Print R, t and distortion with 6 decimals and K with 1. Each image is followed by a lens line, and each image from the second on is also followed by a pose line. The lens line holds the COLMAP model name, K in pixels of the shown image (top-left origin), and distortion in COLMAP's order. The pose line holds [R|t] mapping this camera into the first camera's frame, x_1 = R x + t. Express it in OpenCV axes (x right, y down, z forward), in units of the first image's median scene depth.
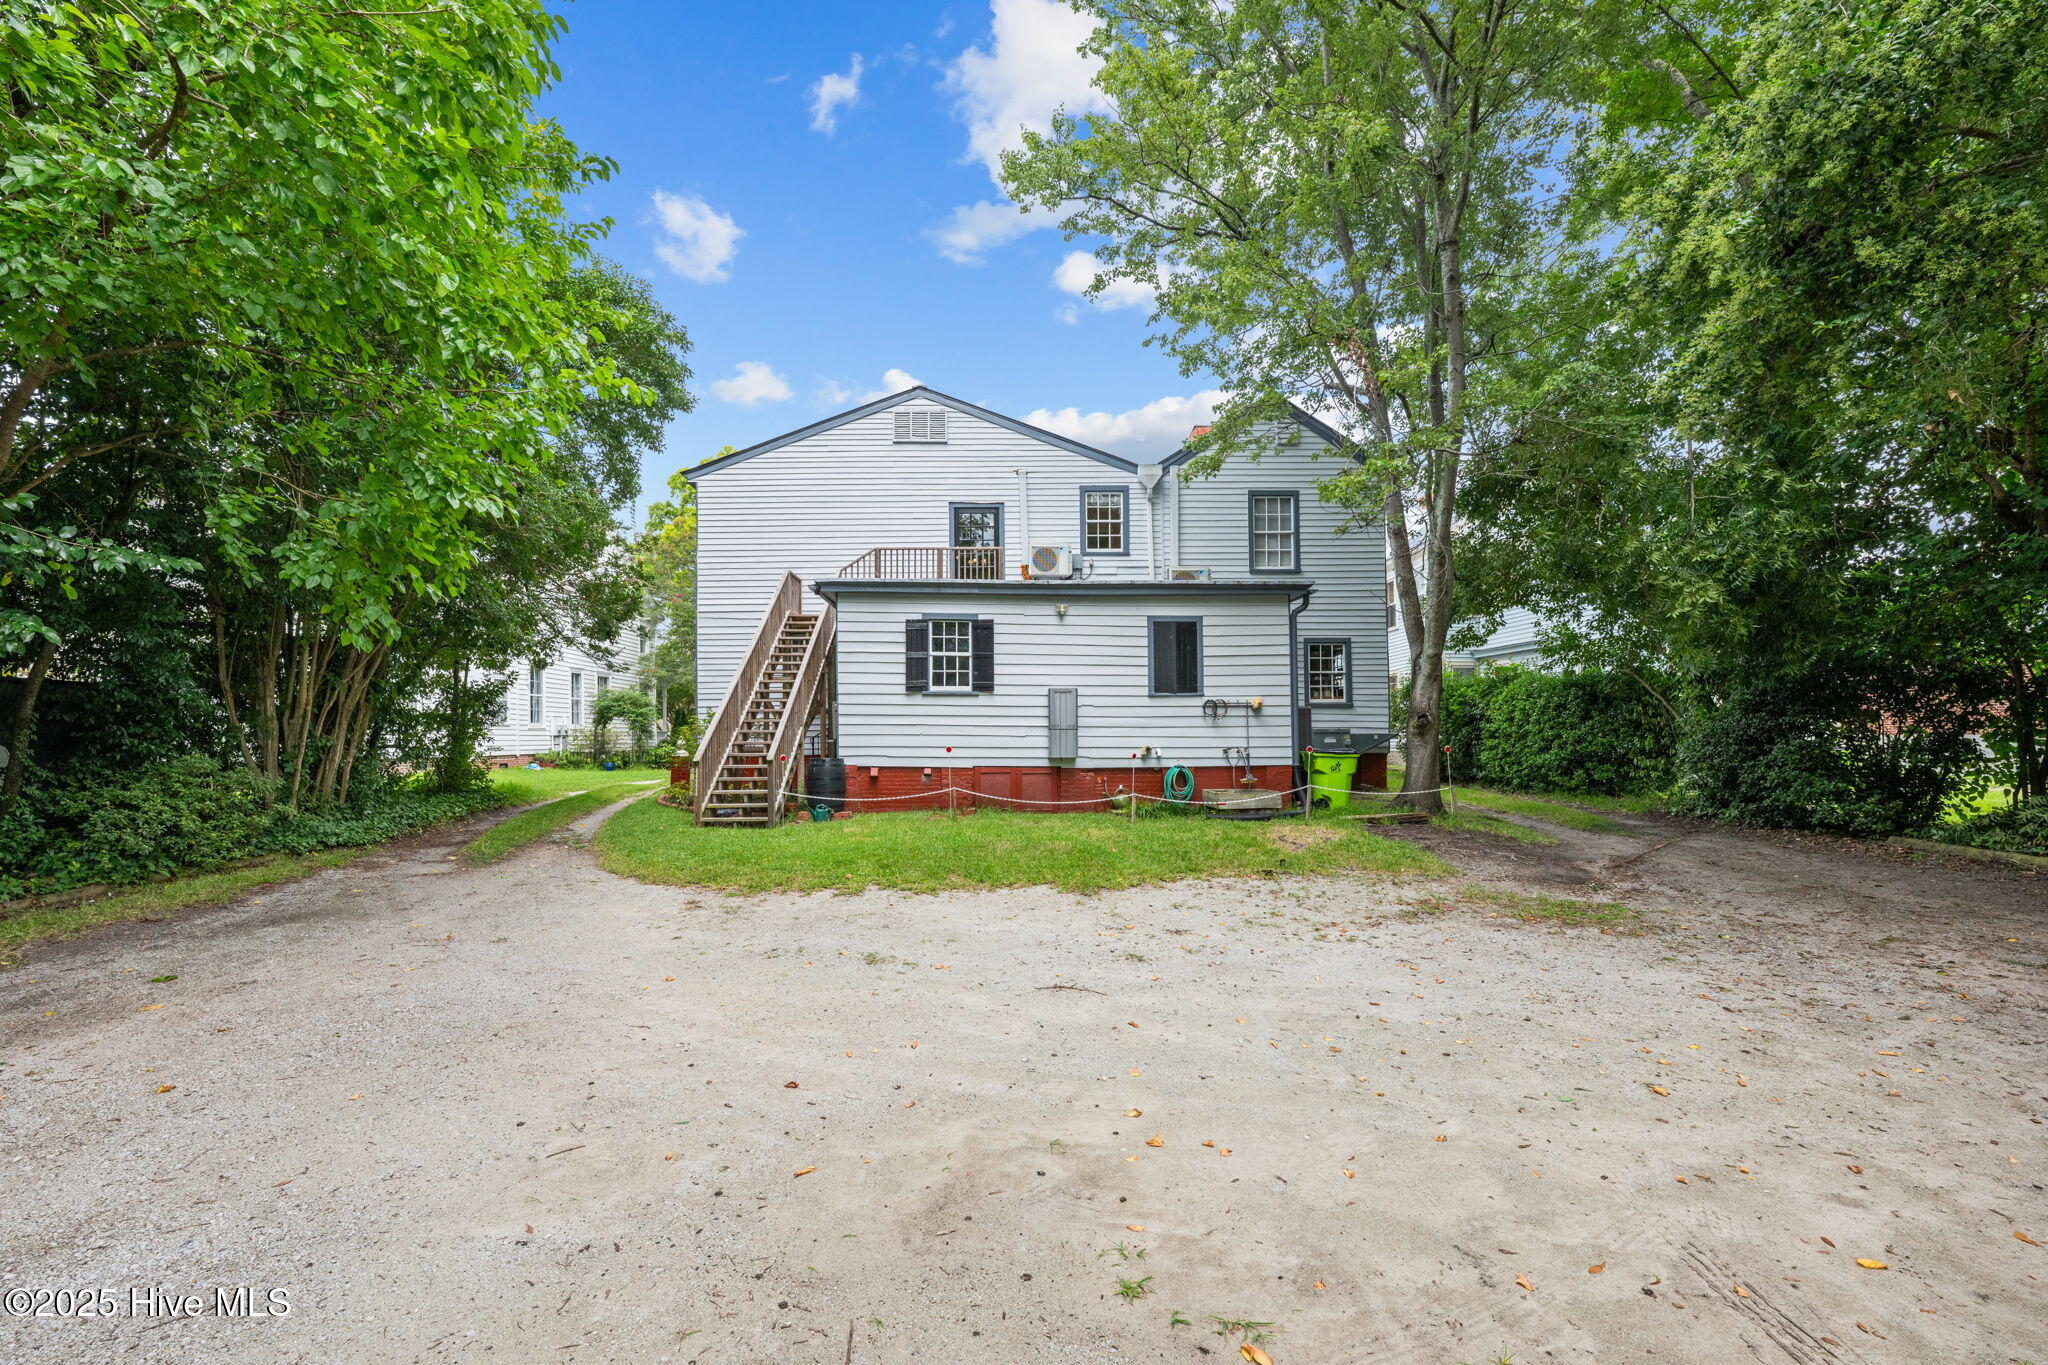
lens RADIAL K [[851.1, 0, 985.7], [0, 851.1, 728.0], [0, 0, 1]] dist [-0.001981, -0.000377]
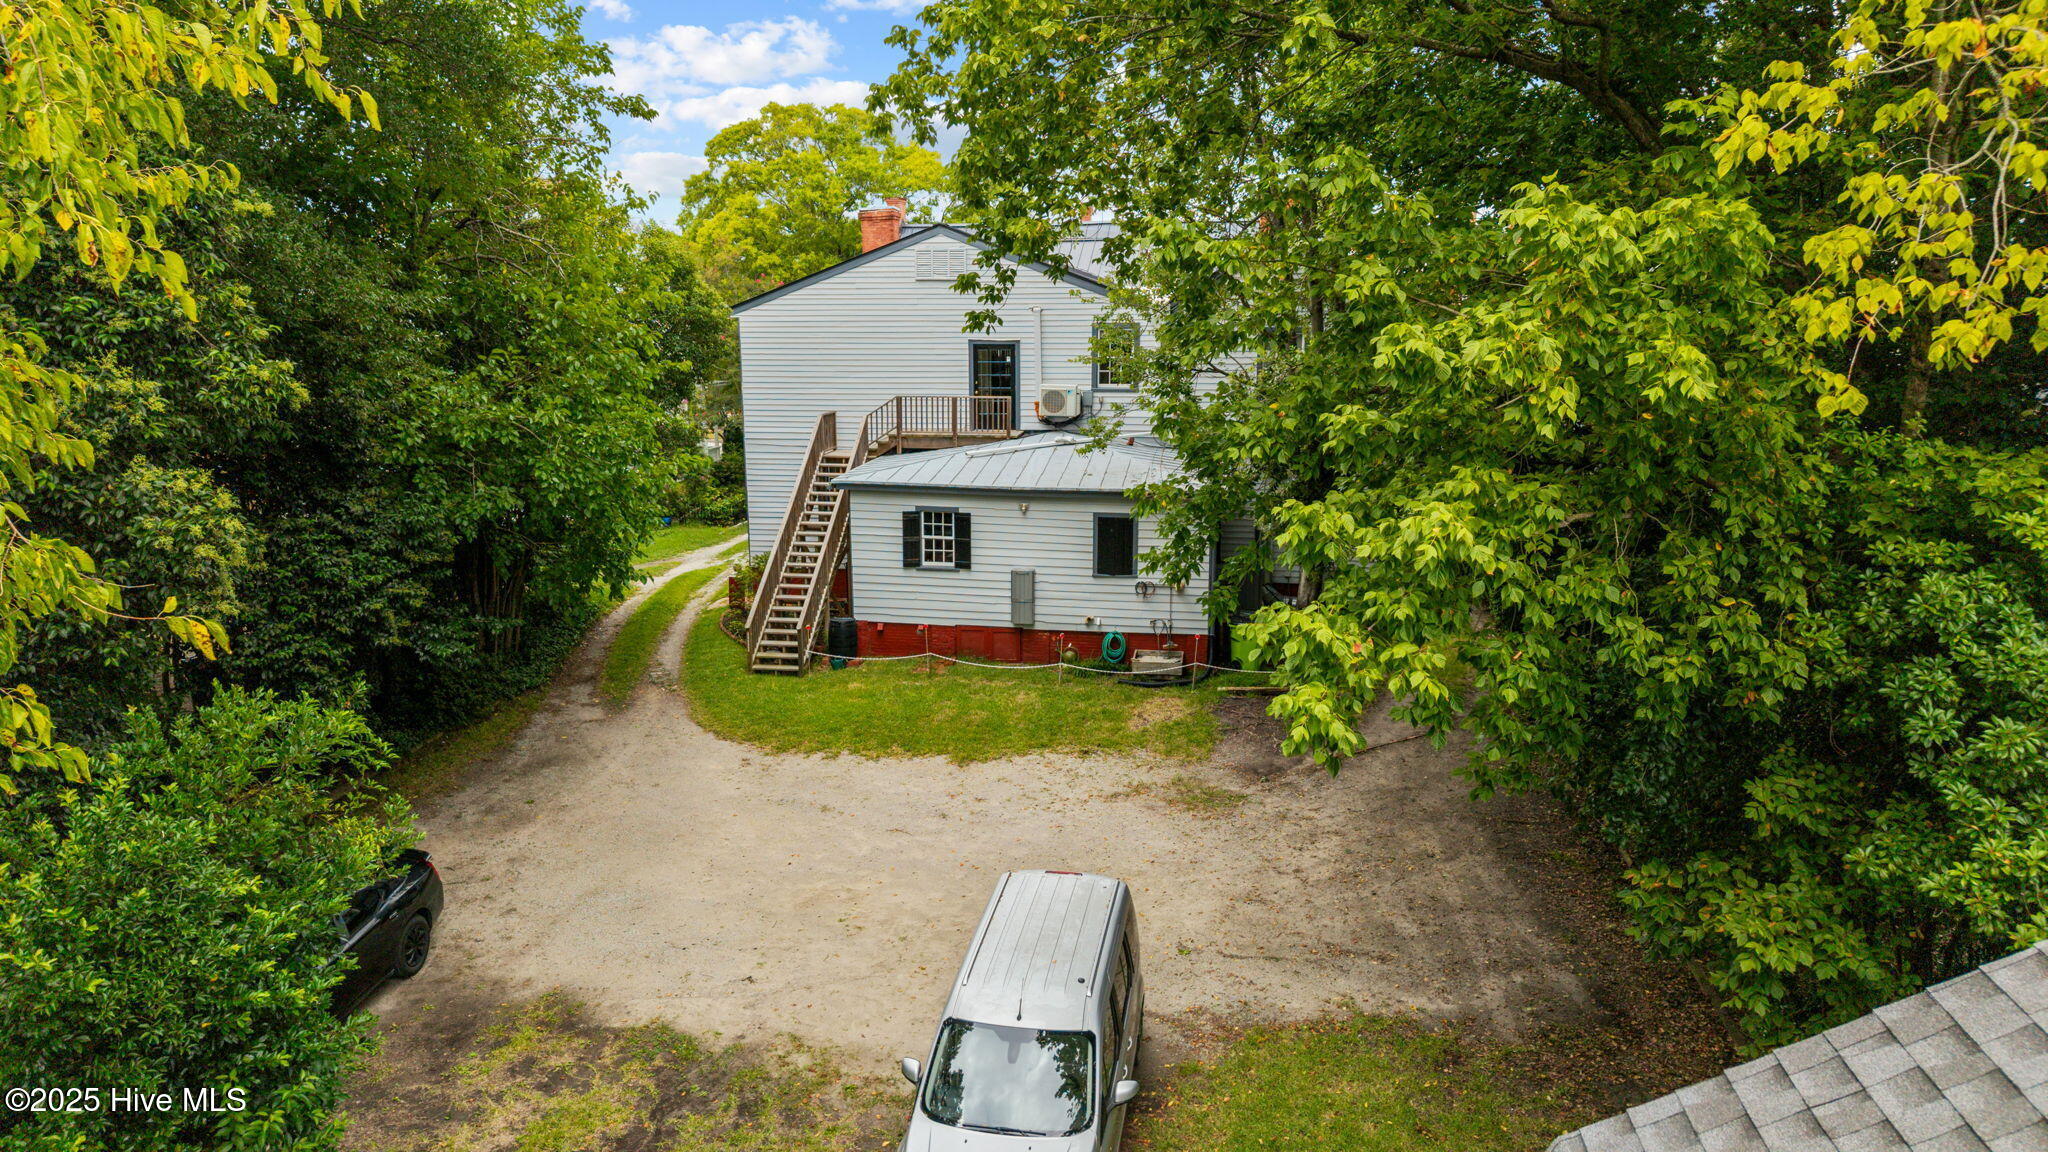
lens RADIAL K [[1355.8, 0, 978.7], [0, 1355.8, 572.1], [0, 0, 1]] dist [0.035400, -0.046483]
pose [[0.985237, 0.034418, -0.167698, 0.360288], [0.001506, 0.977801, 0.209530, -0.461699], [0.171187, -0.206689, 0.963314, -0.948693]]
